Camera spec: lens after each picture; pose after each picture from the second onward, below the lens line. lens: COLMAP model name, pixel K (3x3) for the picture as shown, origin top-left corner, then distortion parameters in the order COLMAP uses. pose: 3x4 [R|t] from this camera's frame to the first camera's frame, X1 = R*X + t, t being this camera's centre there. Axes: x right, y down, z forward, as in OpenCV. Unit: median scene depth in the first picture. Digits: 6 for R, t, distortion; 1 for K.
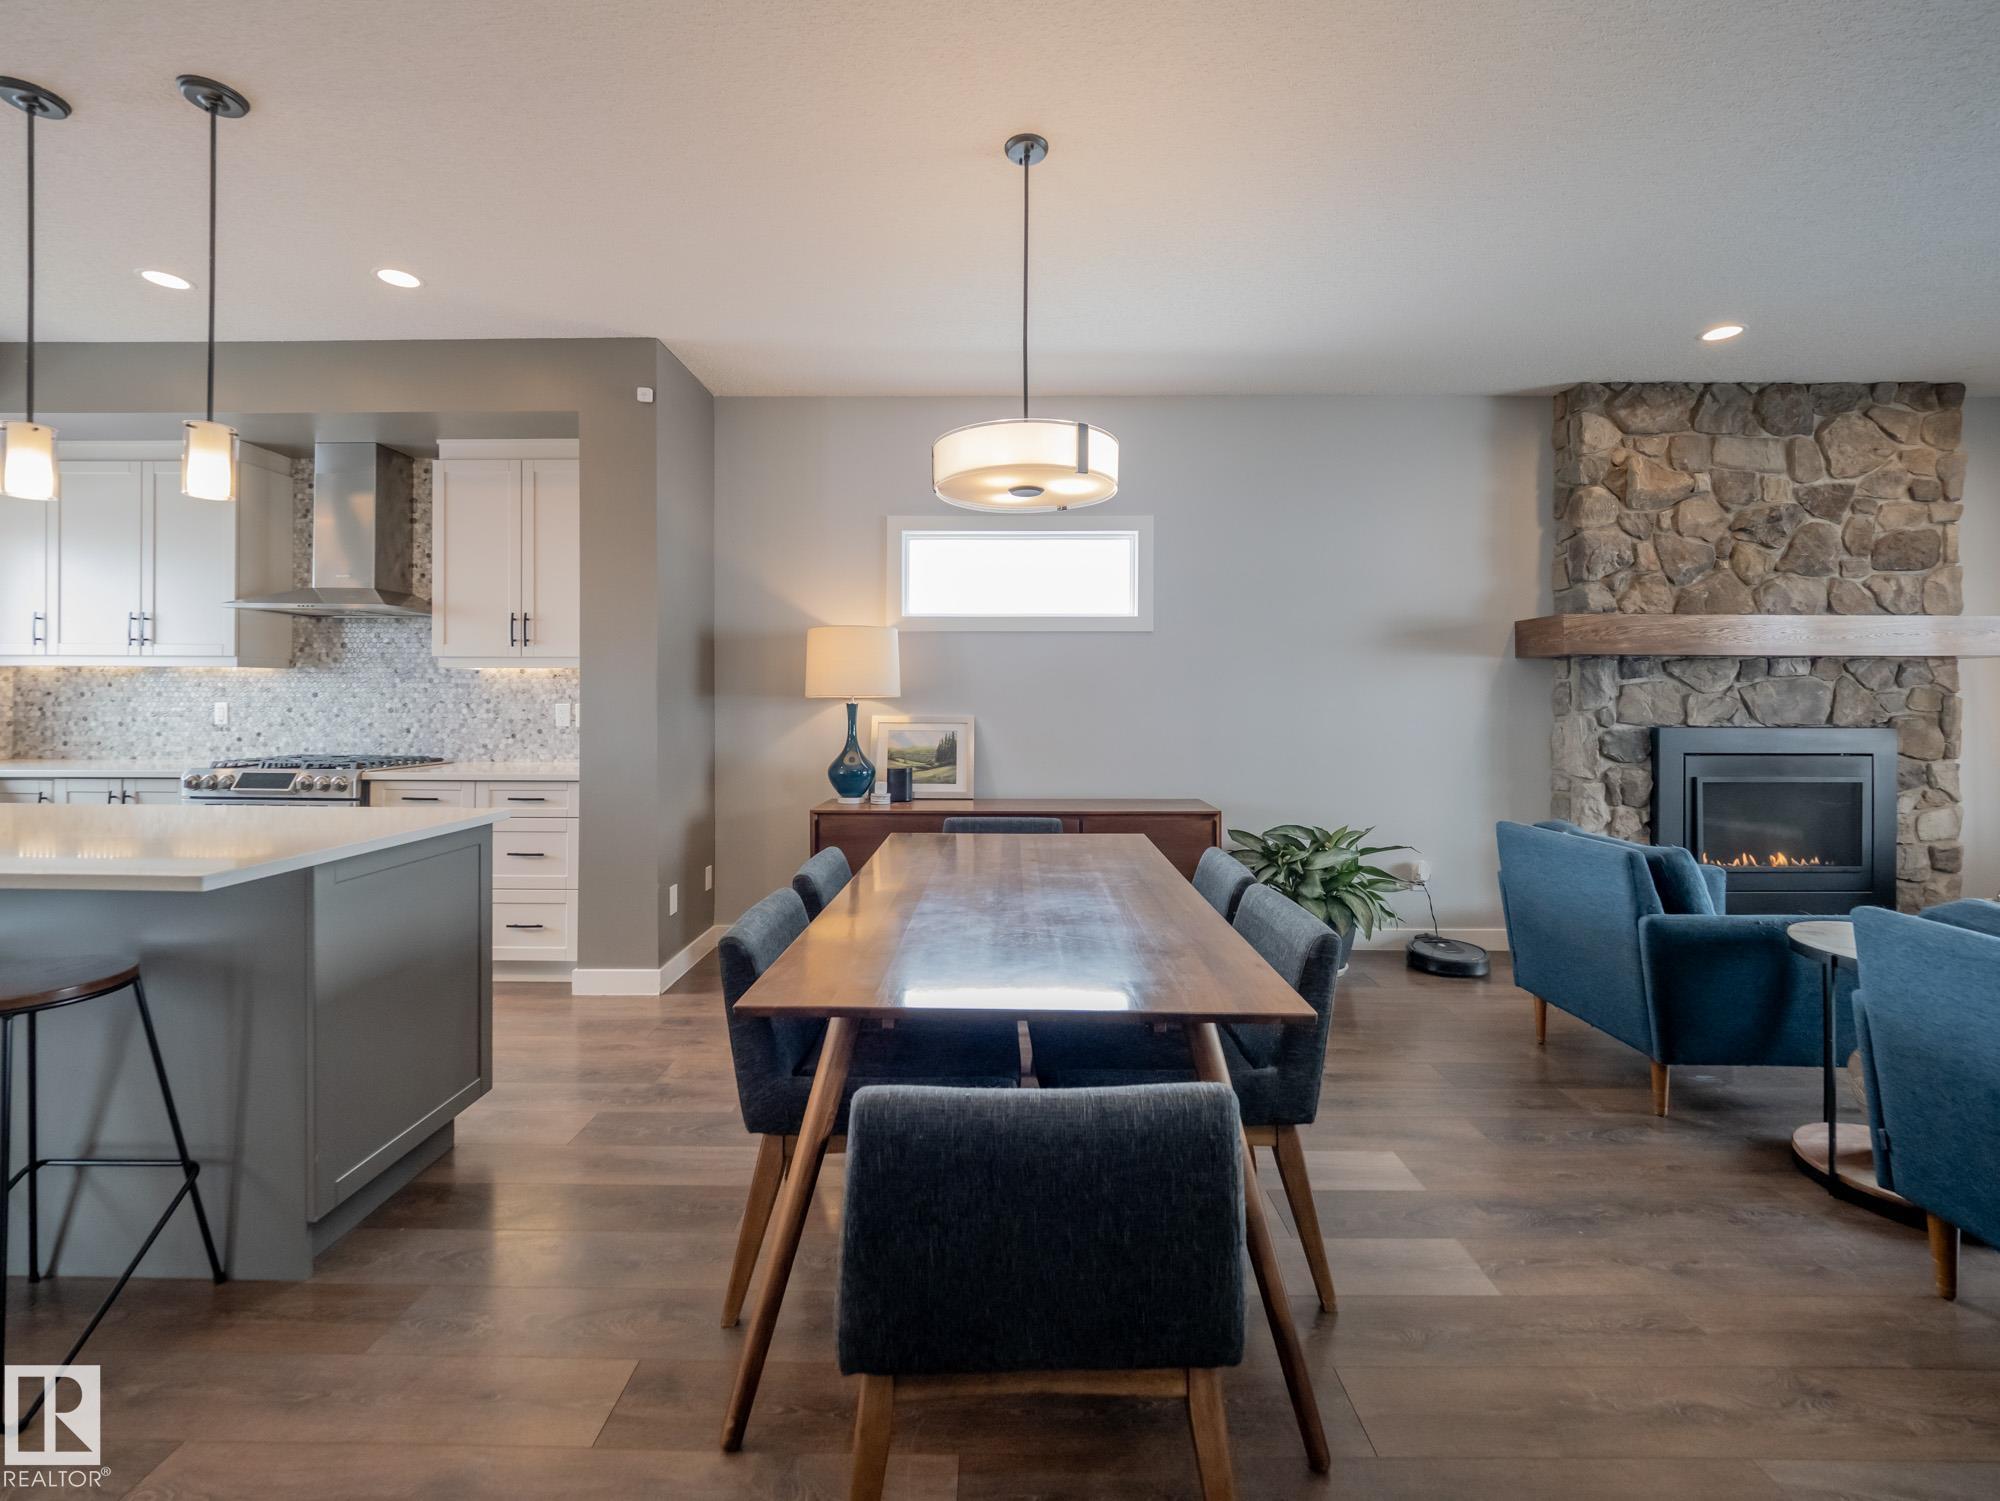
lens RADIAL K [[853.3, 0, 995.7], [0, 853.3, 700.8], [0, 0, 1]] dist [-0.013224, 0.000657]
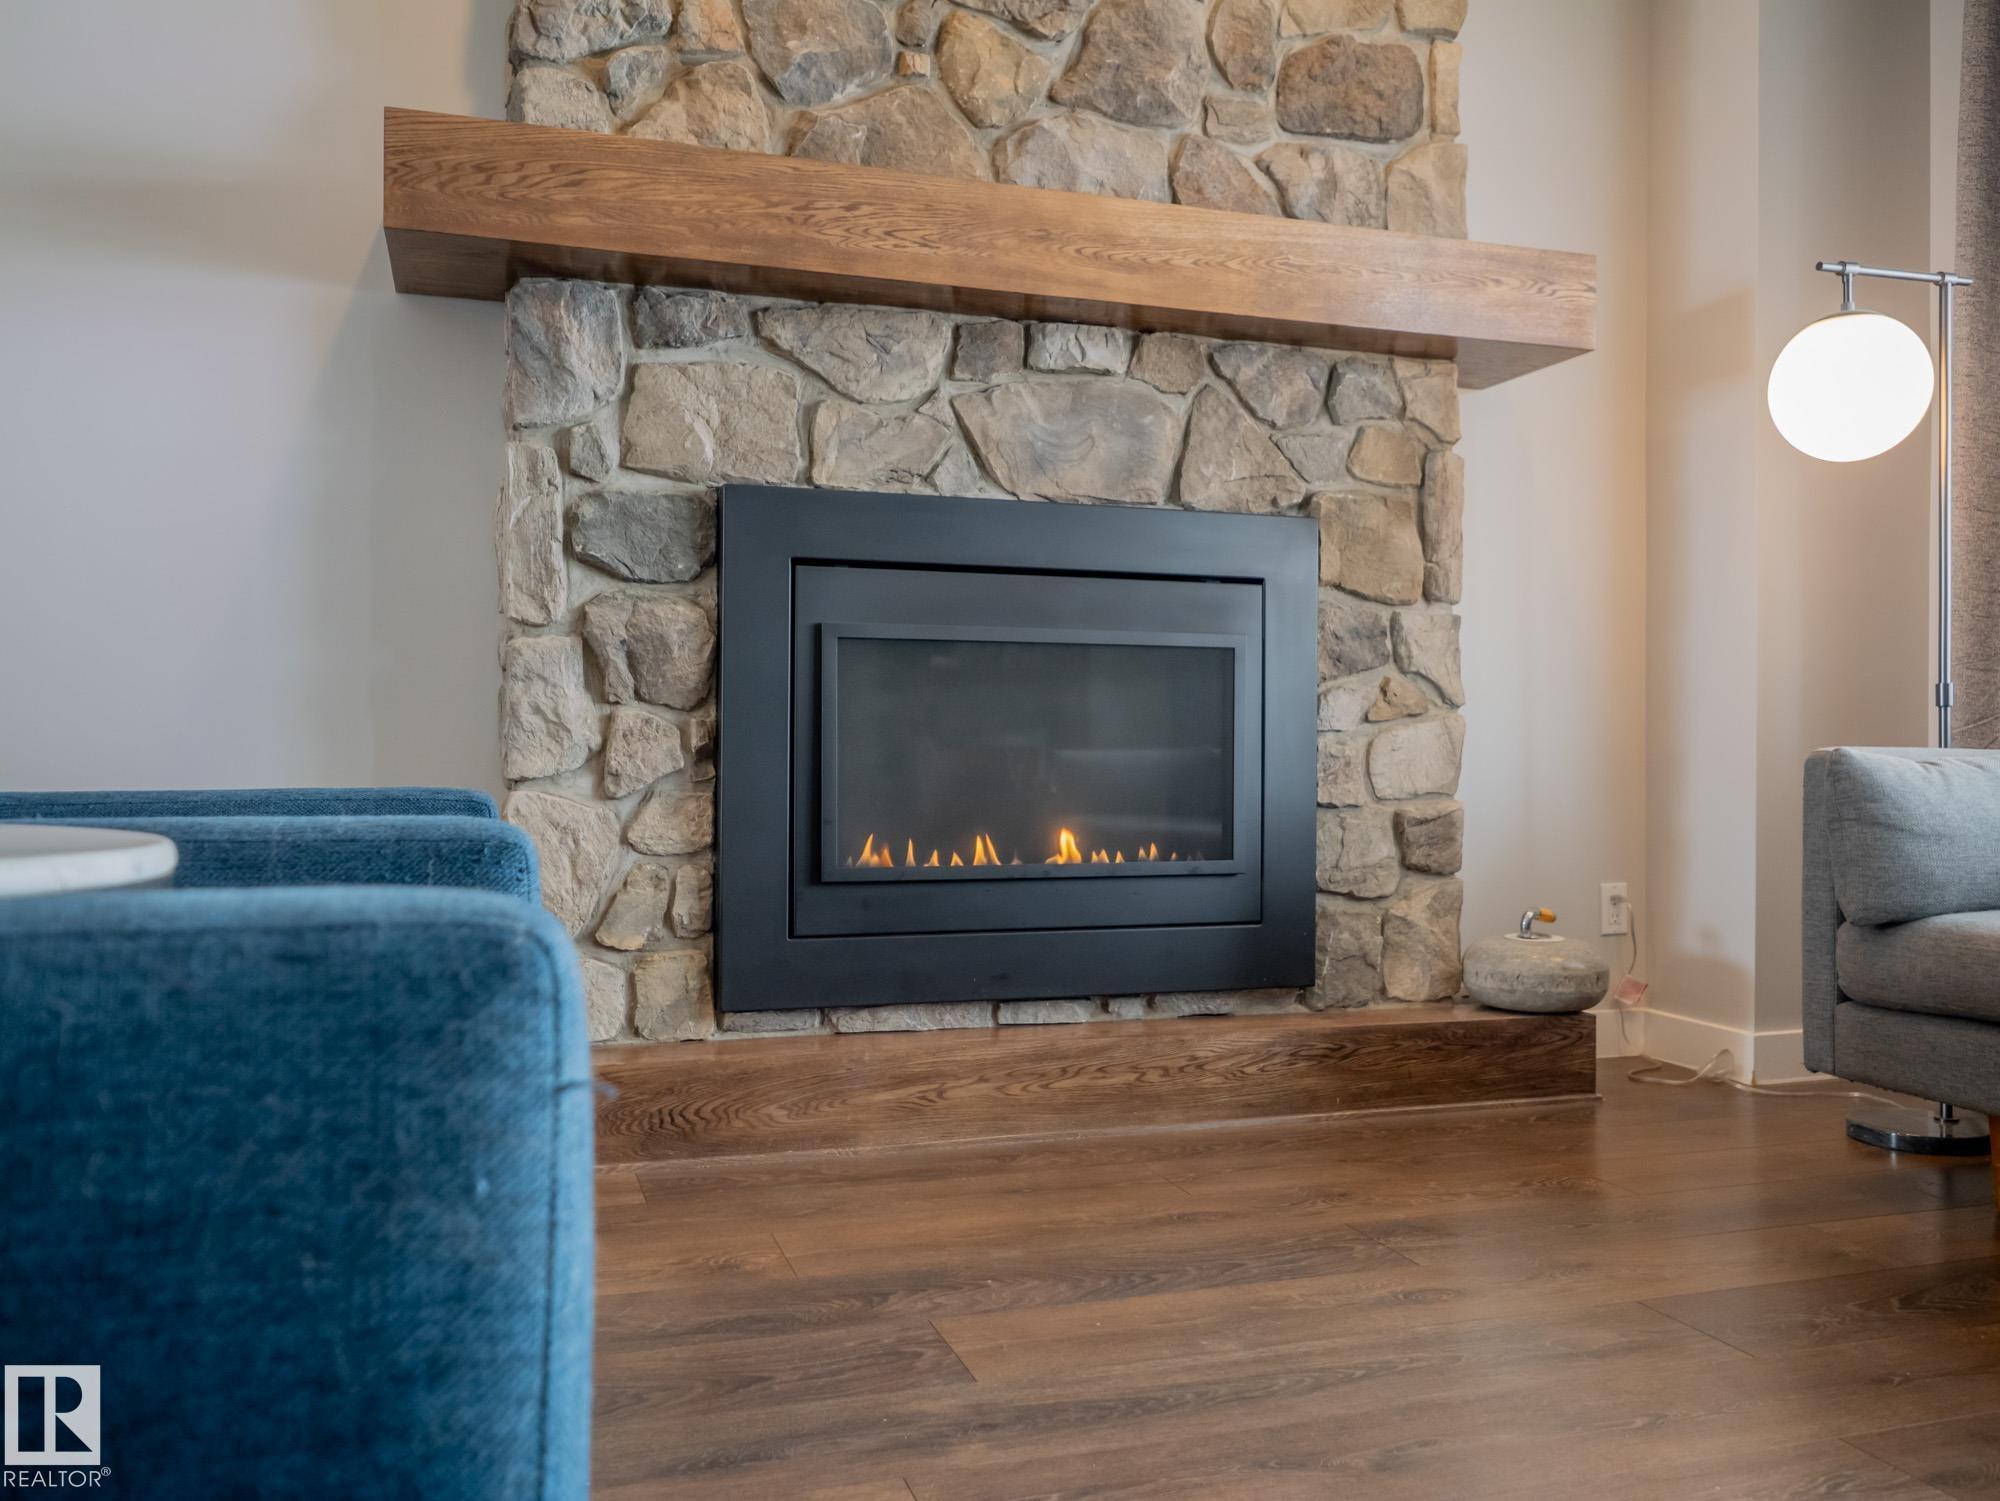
lens RADIAL K [[1566.5, 0, 1000.0], [0, 1566.5, 750.5], [0, 0, 1]] dist [-0.006330, -0.002368]
pose [[0.947253, 0.004428, 0.320458, 0.676748], [-0.005663, 0.999980, 0.002922, 0.141141], [-0.320438, -0.004583, 0.947258, 0.330286]]
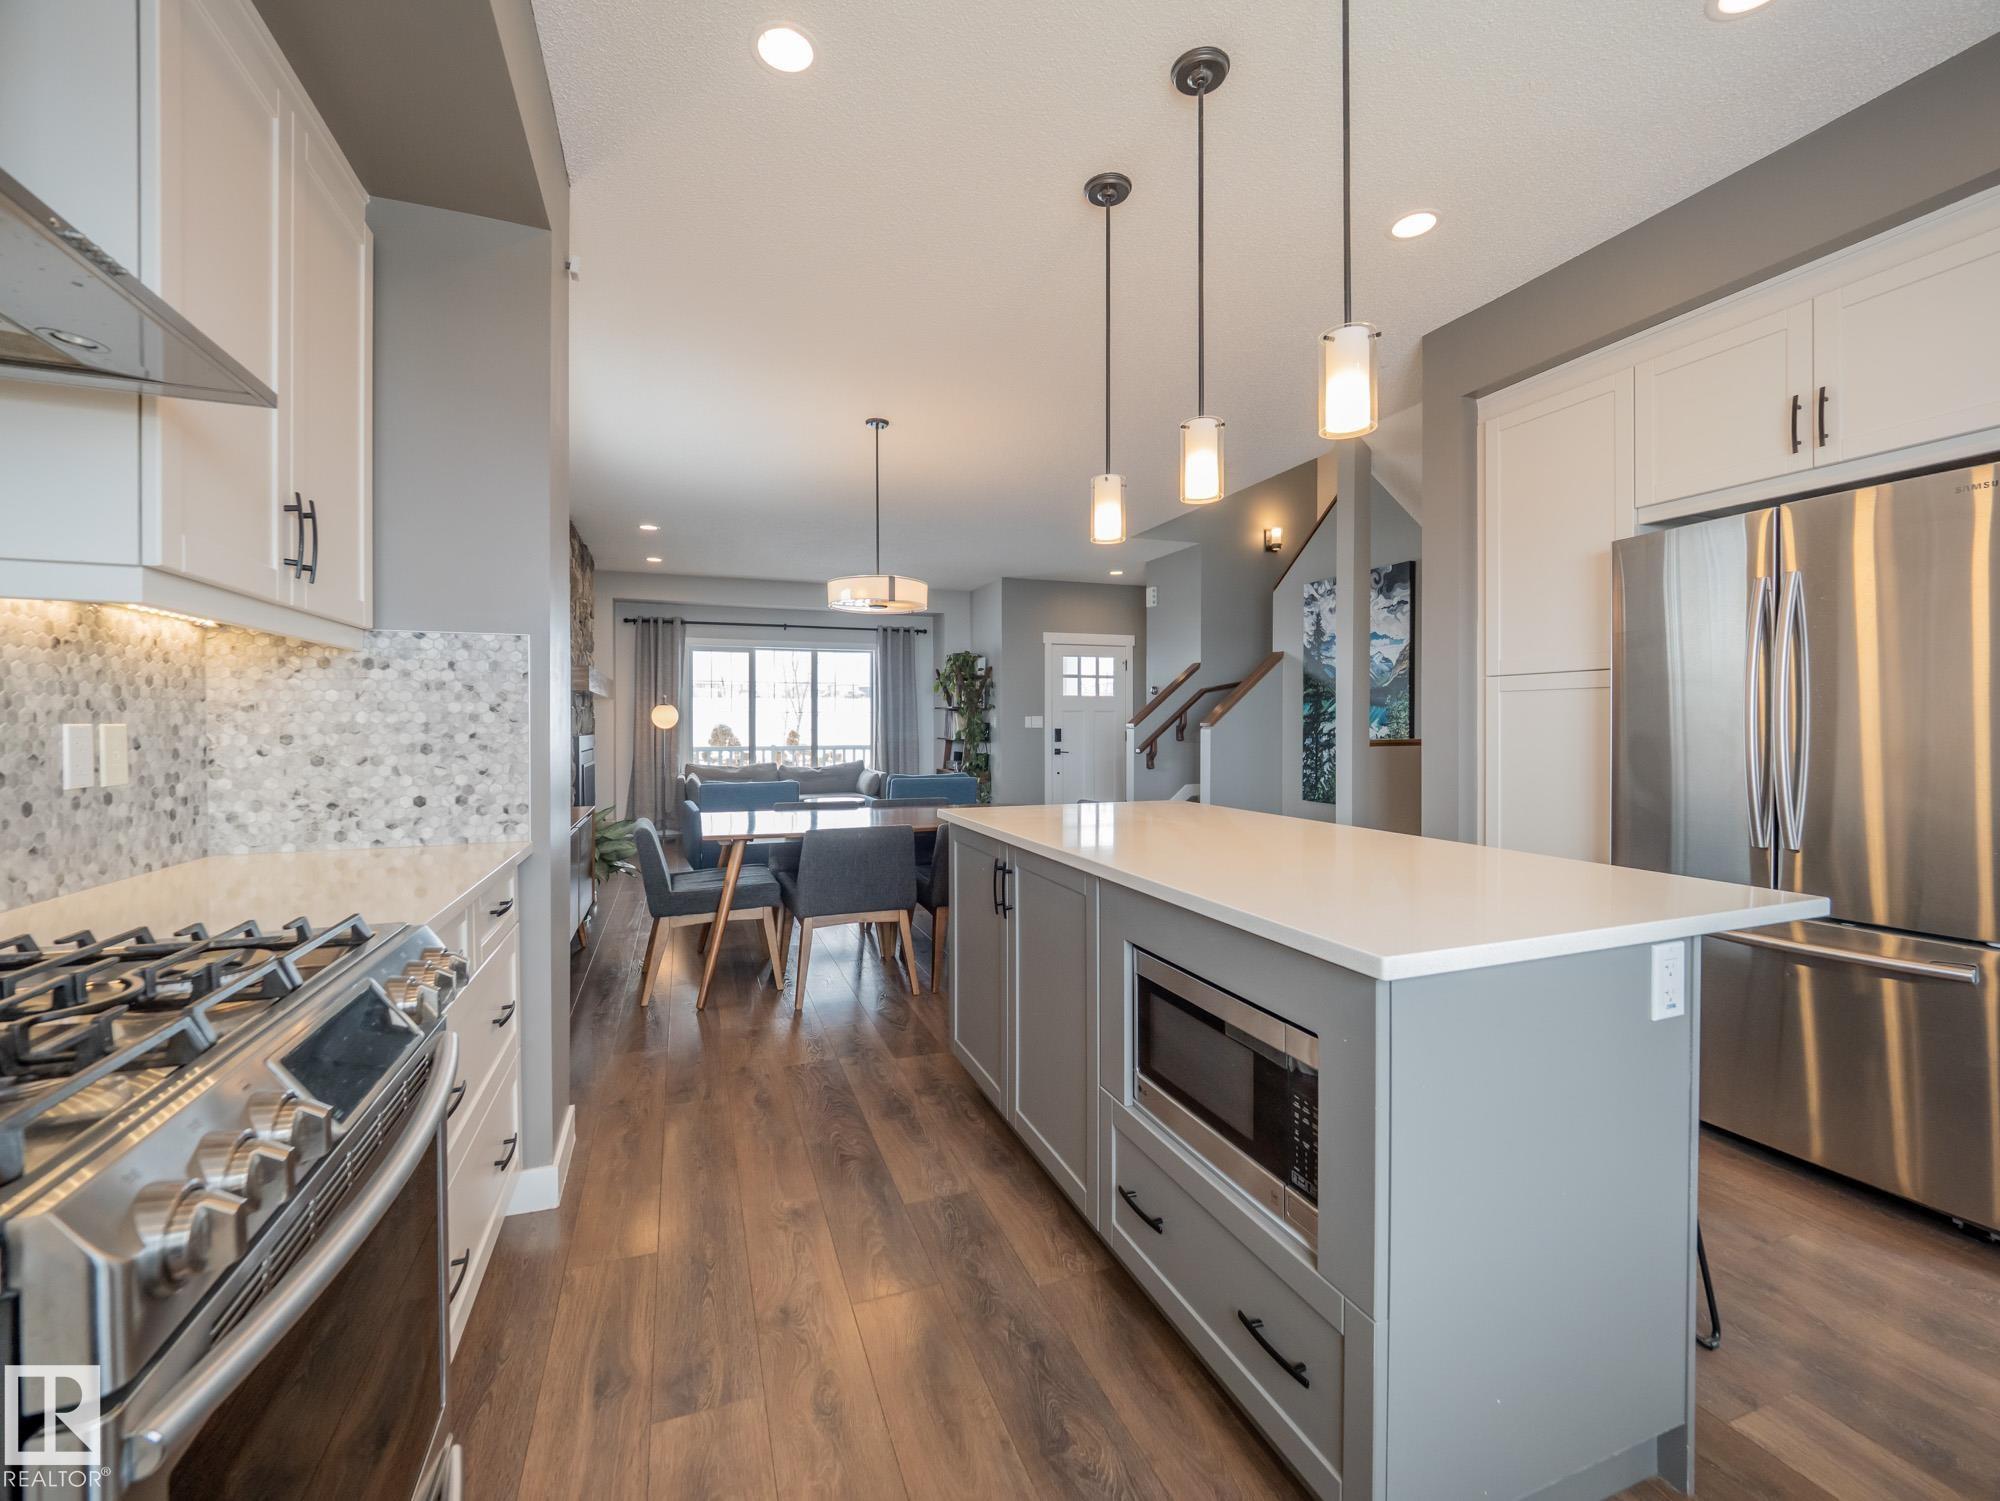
lens RADIAL K [[831.2, 0, 1004.6], [0, 831.2, 735.5], [0, 0, 1]] dist [0.002147, -0.010978]
pose [[-0.372668, -0.015433, 0.927837, -1.023734], [0.000120, 0.999861, 0.016679, 0.002883], [-0.927965, 0.006327, -0.372614, 0.821028]]
